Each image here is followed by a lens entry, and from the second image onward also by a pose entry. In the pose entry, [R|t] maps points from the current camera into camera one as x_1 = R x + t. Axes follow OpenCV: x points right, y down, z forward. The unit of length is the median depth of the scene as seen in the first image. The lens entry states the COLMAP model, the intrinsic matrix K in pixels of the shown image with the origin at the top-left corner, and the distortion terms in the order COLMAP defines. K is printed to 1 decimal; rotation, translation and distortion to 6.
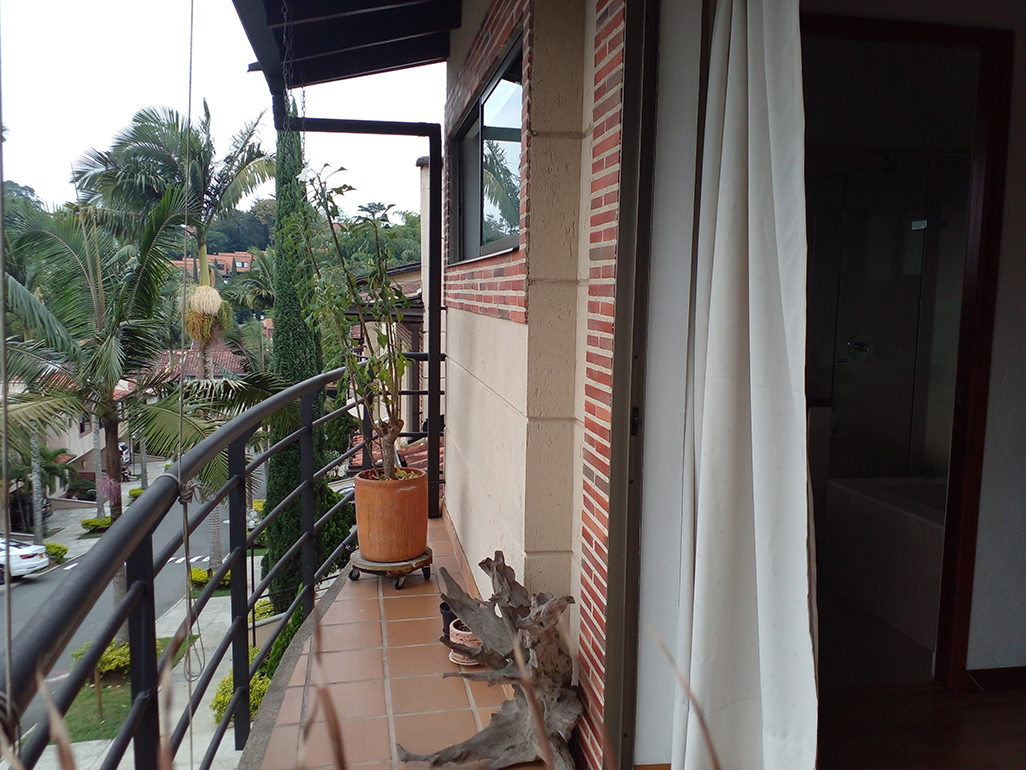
lens RADIAL K [[815.6, 0, 513.0], [0, 815.6, 385.0], [0, 0, 1]] dist [0.003283, -0.007607]
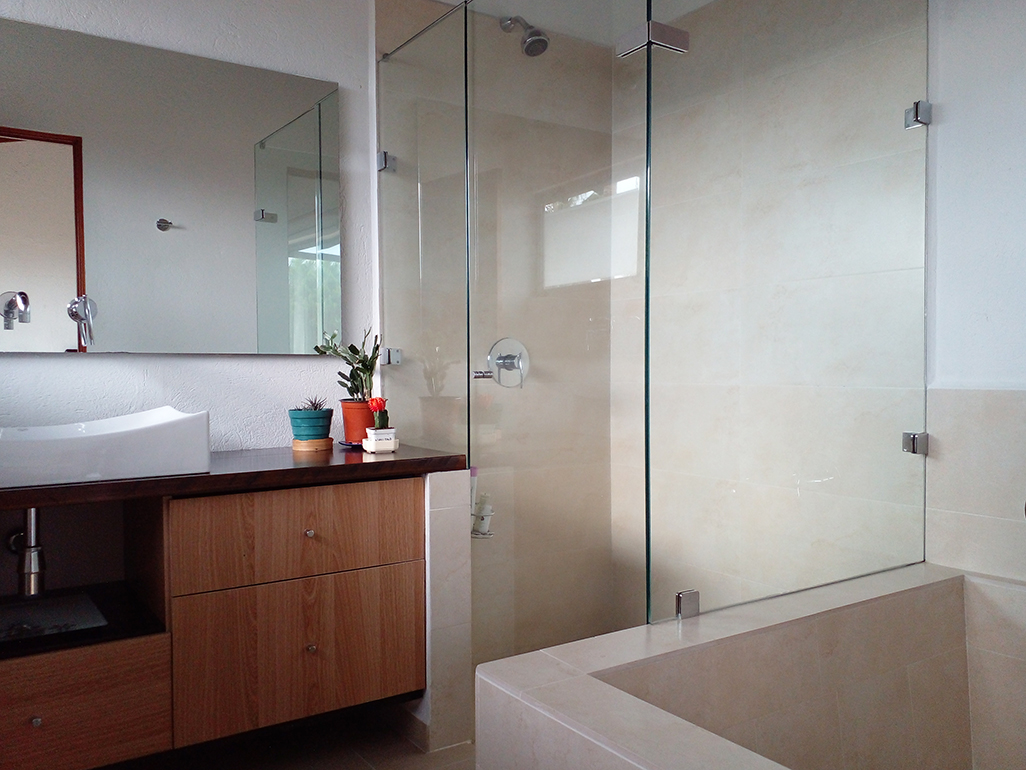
lens RADIAL K [[815.6, 0, 513.0], [0, 815.6, 385.0], [0, 0, 1]] dist [0.003283, -0.007607]
pose [[0.905301, -0.032825, 0.423501, 0.185282], [0.072923, 0.994218, -0.078823, 0.015325], [-0.418465, 0.102242, 0.902460, 0.481649]]
